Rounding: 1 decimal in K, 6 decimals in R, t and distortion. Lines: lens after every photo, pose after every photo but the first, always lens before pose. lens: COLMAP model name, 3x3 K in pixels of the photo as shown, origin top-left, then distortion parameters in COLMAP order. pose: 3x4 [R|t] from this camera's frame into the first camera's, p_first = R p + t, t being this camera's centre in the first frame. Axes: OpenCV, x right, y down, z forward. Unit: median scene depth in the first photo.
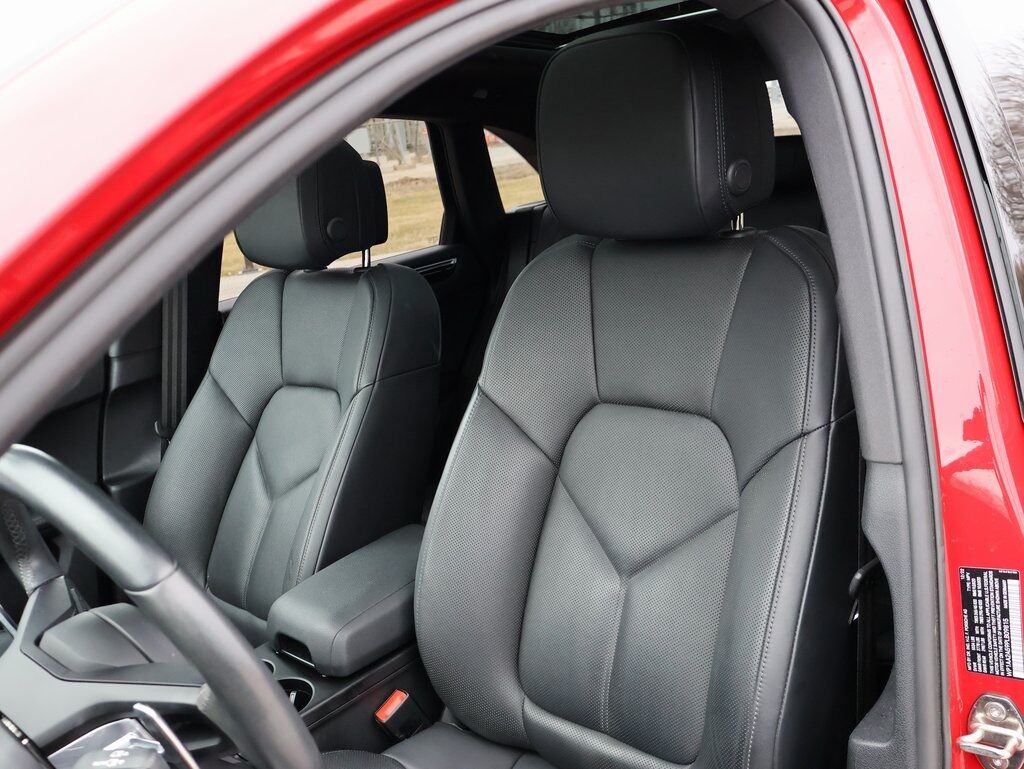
lens RADIAL K [[924.3, 0, 512.3], [0, 924.3, 383.6], [0, 0, 1]] dist [0.000901, 0.000951]
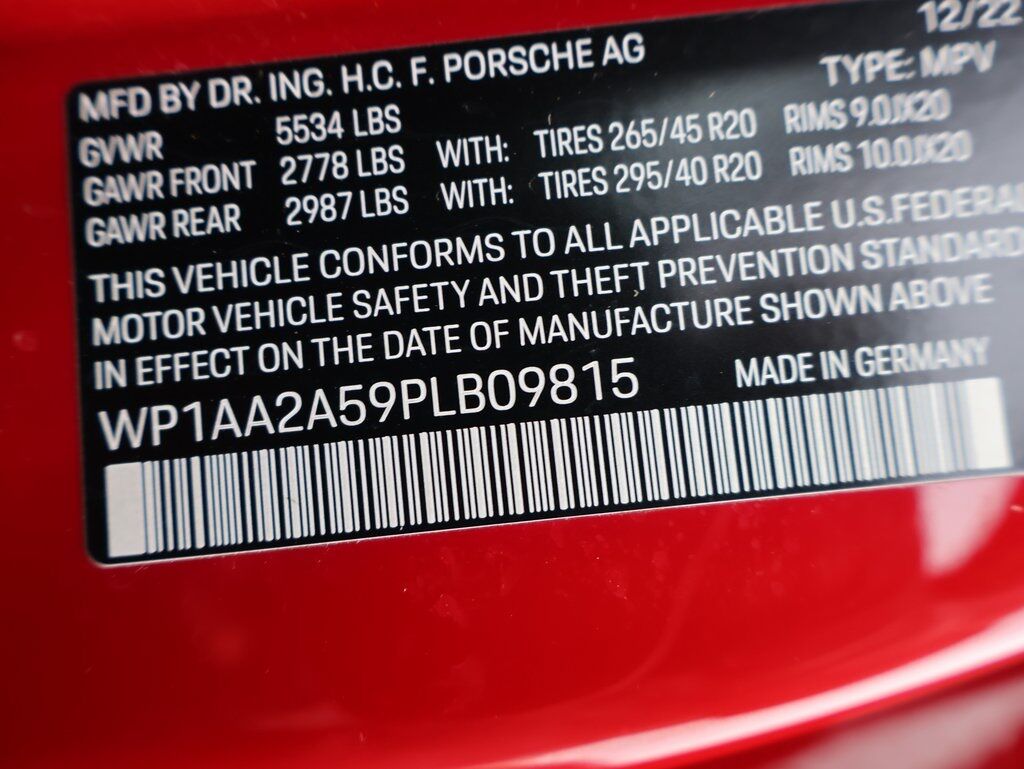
lens RADIAL K [[833.4, 0, 511.8], [0, 833.4, 385.0], [0, 0, 1]] dist [-0.001509, -0.000780]
pose [[-0.020806, 0.812635, 0.582401, 0.470076], [-0.991342, 0.058768, -0.117415, 0.276667], [-0.129643, -0.579802, 0.804377, 0.908580]]
